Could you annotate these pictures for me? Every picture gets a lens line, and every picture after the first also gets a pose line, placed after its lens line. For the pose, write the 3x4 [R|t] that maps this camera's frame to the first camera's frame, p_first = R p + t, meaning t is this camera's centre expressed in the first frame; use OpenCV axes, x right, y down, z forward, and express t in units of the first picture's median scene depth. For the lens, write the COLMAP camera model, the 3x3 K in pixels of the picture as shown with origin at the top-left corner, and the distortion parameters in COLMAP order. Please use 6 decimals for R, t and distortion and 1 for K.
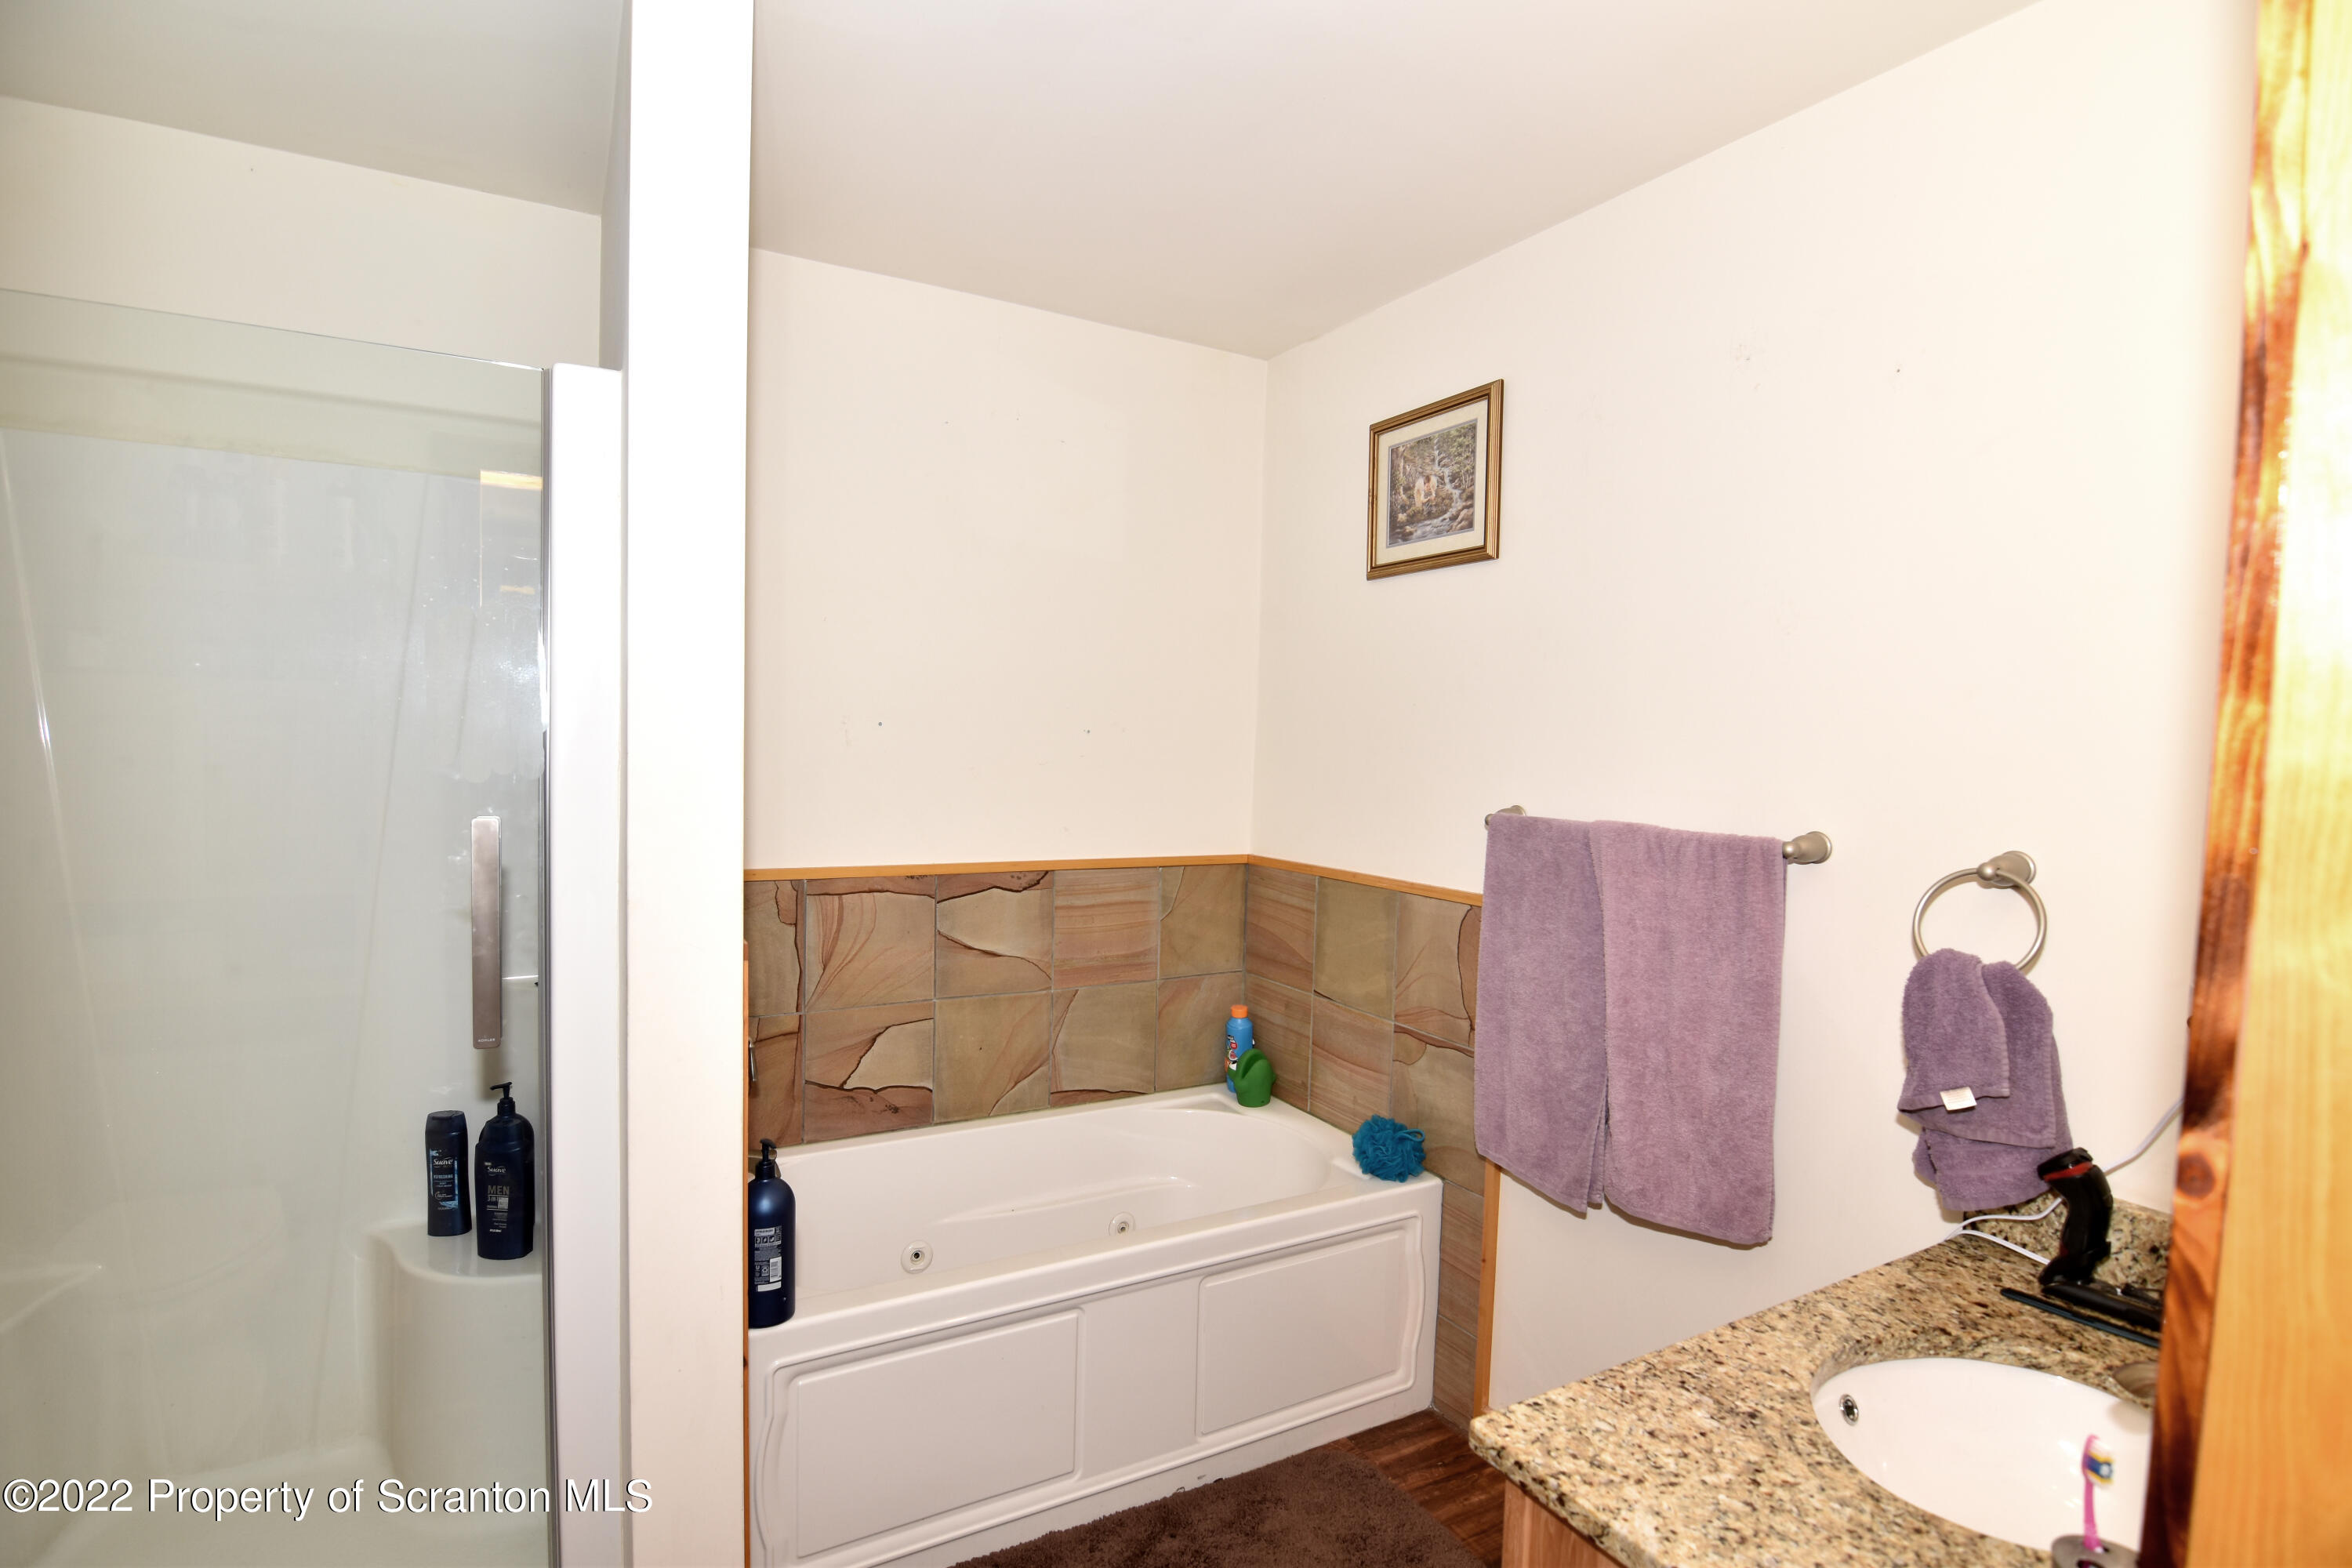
lens RADIAL K [[1168.5, 0, 1166.5], [0, 1168.5, 795.9], [0, 0, 1]] dist [-0.001064, -0.000795]
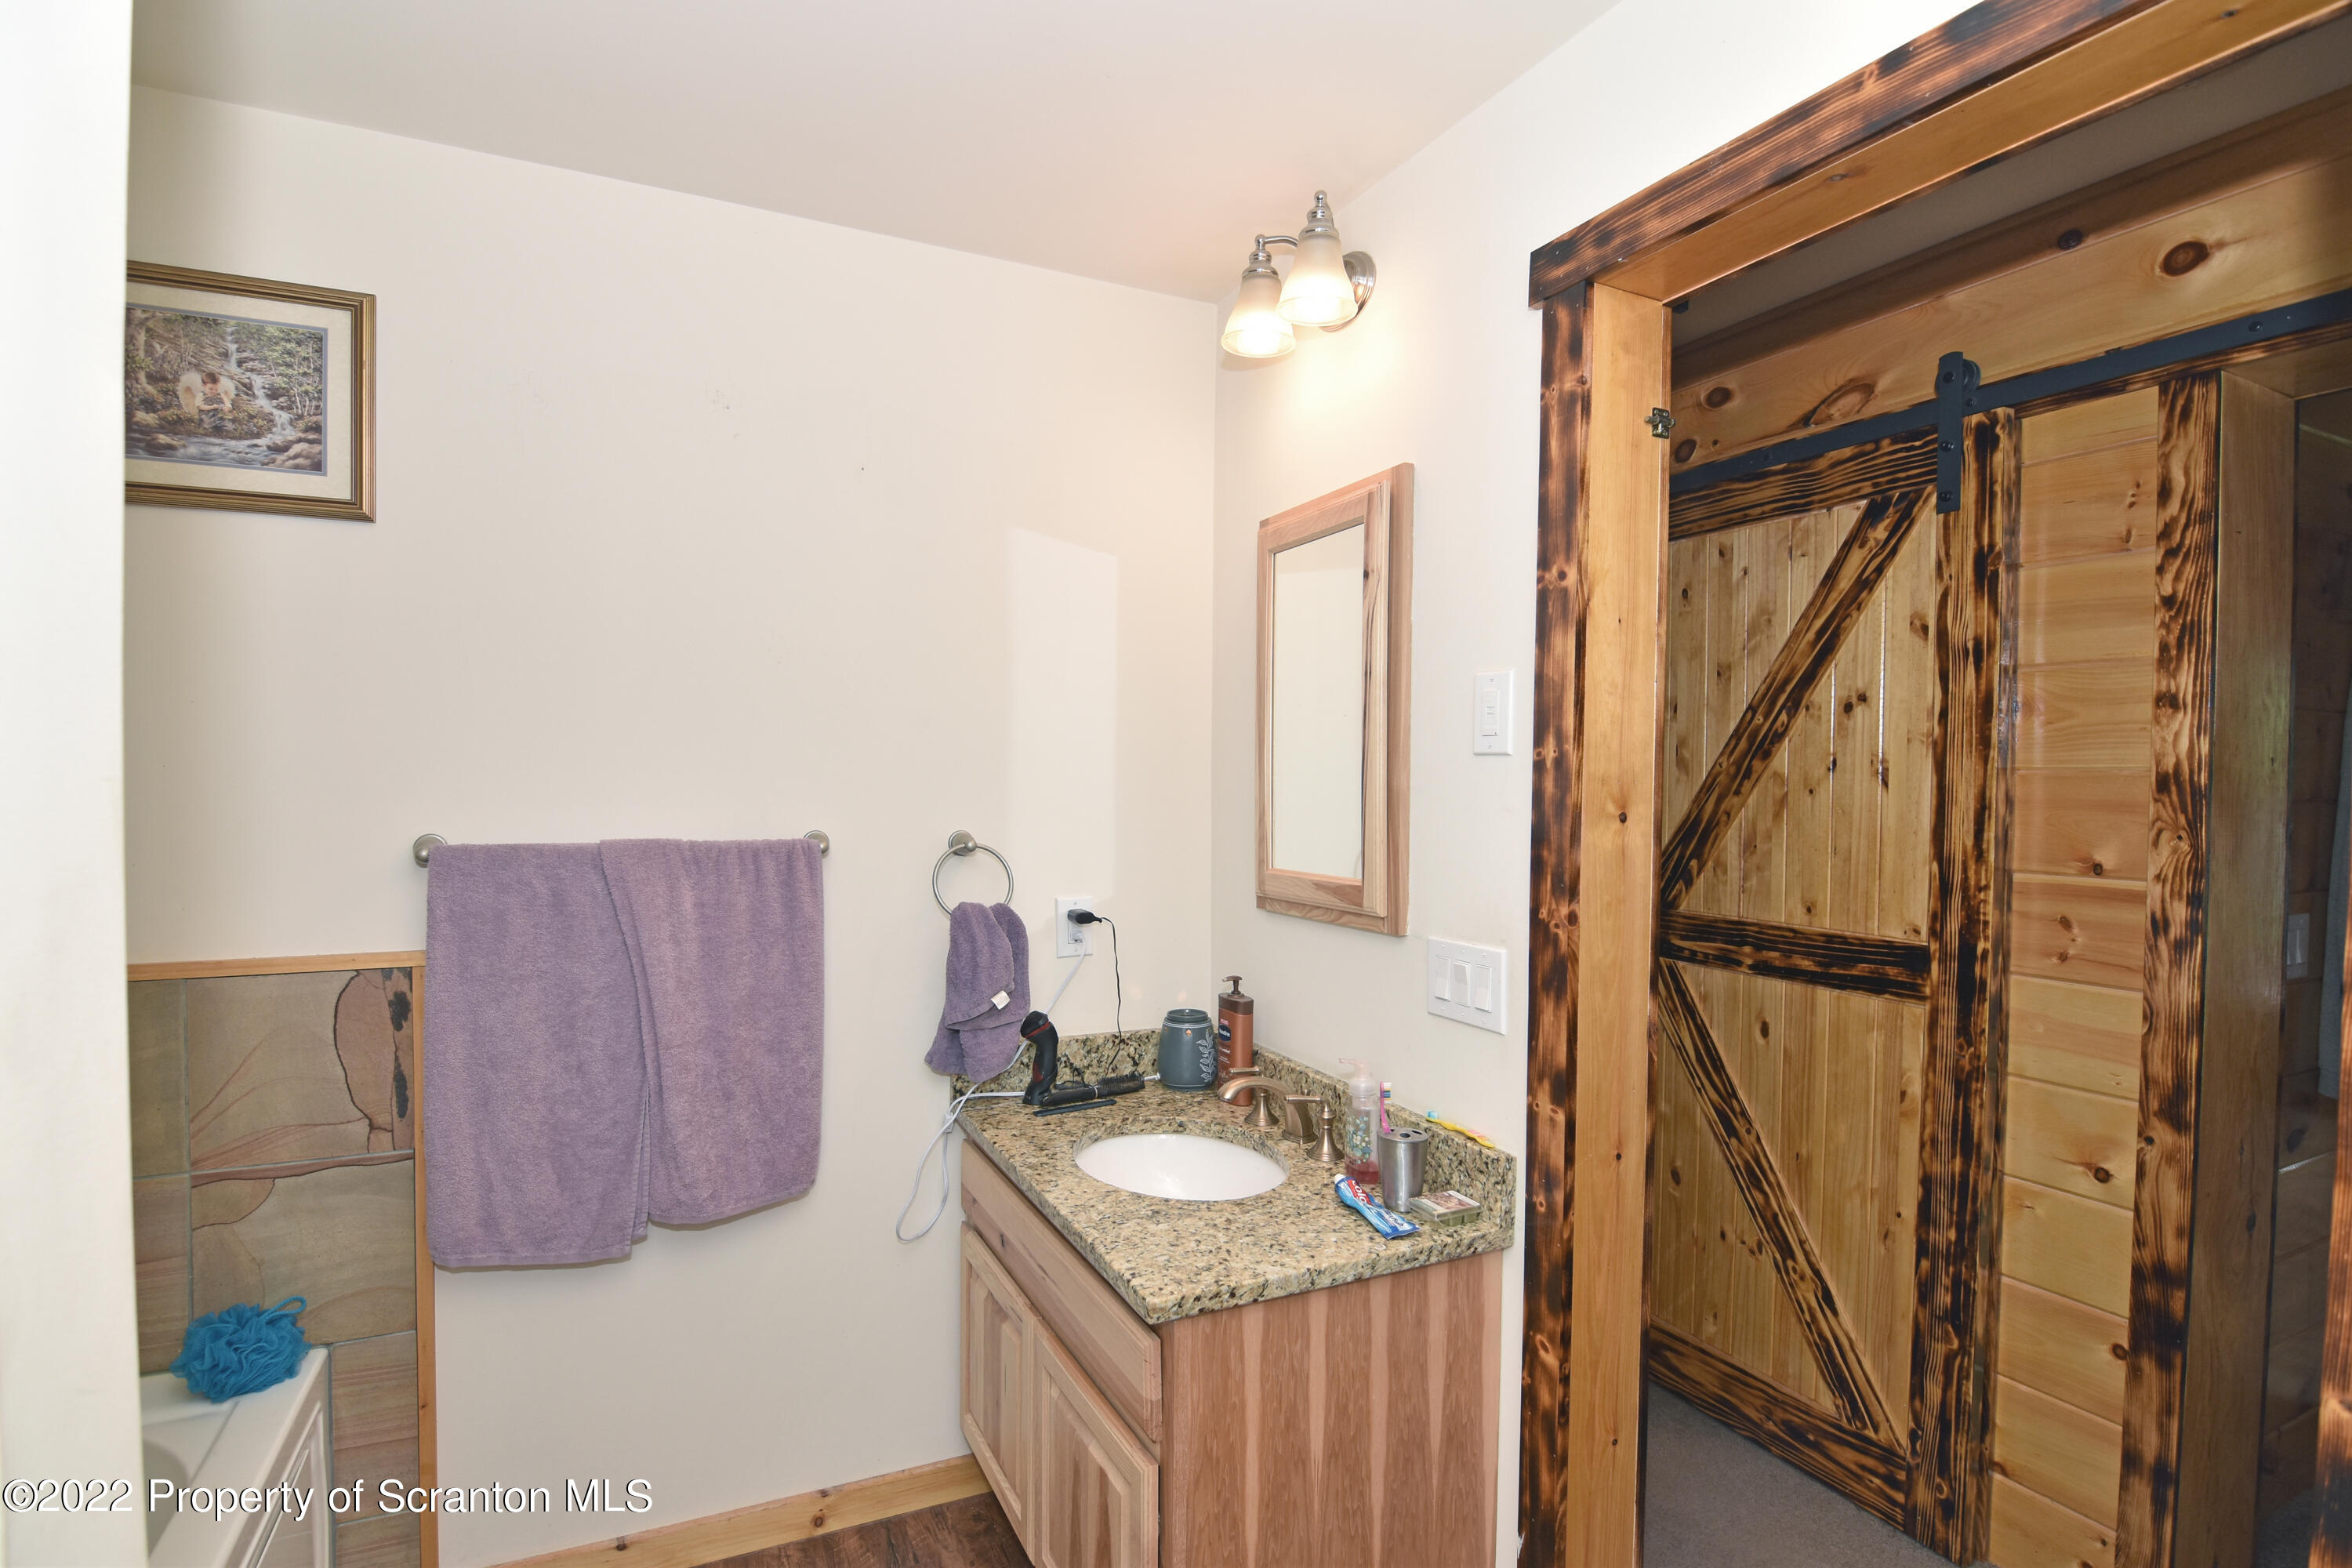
lens RADIAL K [[1168.5, 0, 1166.5], [0, 1168.5, 795.9], [0, 0, 1]] dist [-0.001064, -0.000795]
pose [[0.066851, -0.042708, 0.996849, -0.491162], [0.042204, 0.998310, 0.039940, -0.030106], [-0.996870, 0.039401, 0.068540, 0.442290]]
